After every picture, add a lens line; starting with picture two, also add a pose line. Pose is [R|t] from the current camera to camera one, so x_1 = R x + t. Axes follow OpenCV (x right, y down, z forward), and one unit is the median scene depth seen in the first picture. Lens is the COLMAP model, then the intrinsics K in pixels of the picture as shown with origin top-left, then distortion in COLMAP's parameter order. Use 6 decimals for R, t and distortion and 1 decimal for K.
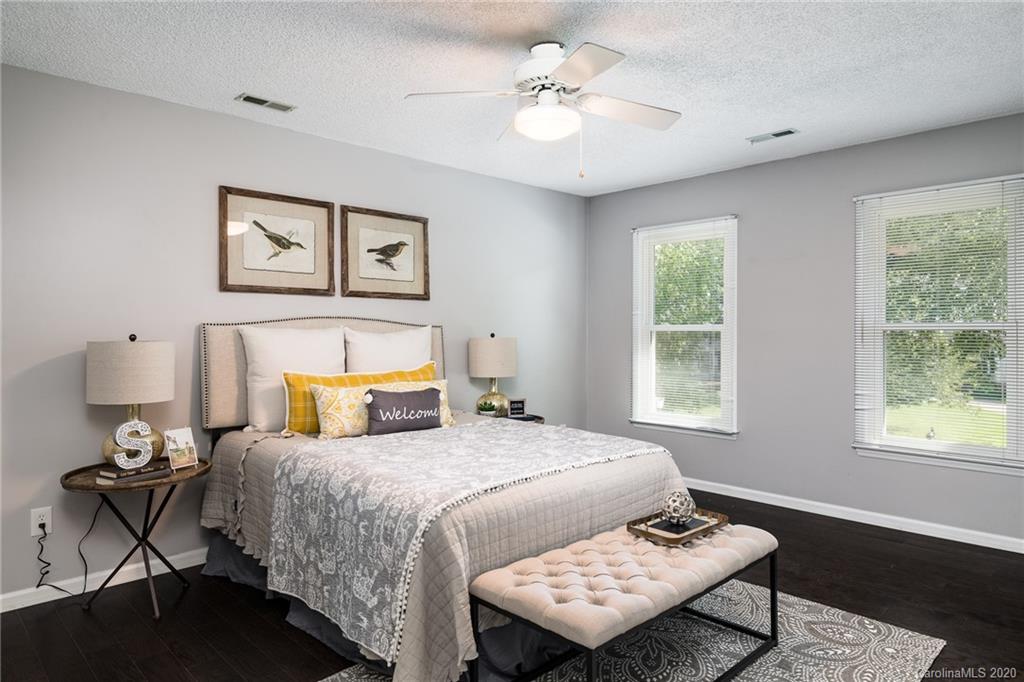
lens RADIAL K [[634.1, 0, 510.6], [0, 634.1, 342.8], [0, 0, 1]] dist [0.030435, -0.023759]
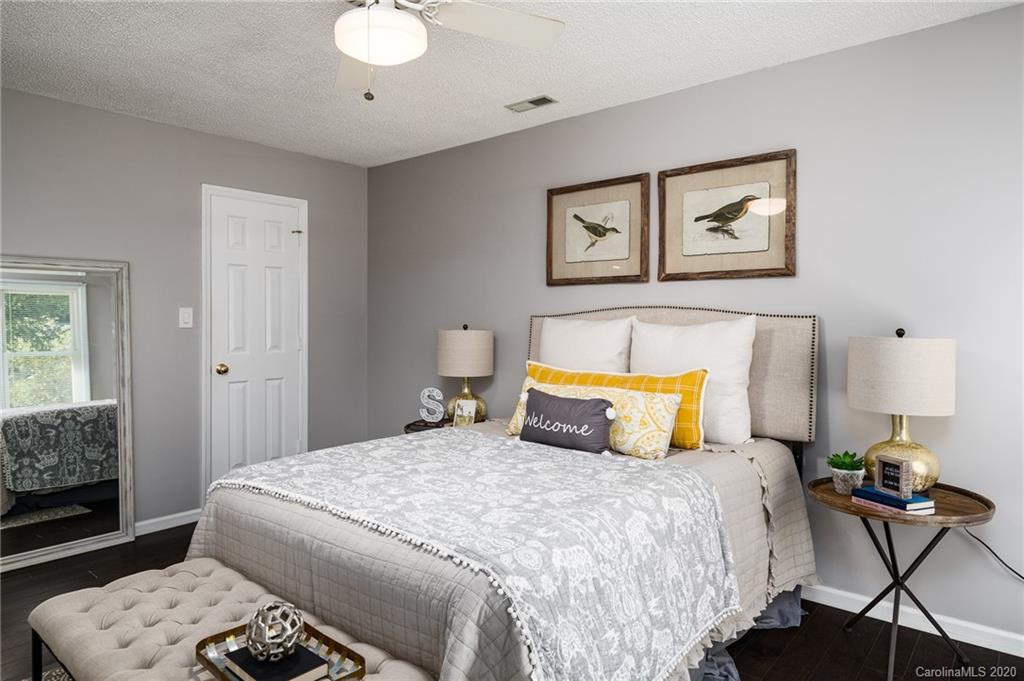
lens RADIAL K [[634.1, 0, 511.0], [0, 634.1, 332.5], [0, 0, 1]] dist [0.030435, -0.023759]
pose [[0.088506, 0.016813, -0.995934, 0.555358], [-0.024389, 0.999594, 0.014708, -0.014017], [0.995777, 0.022988, 0.088880, 0.744453]]
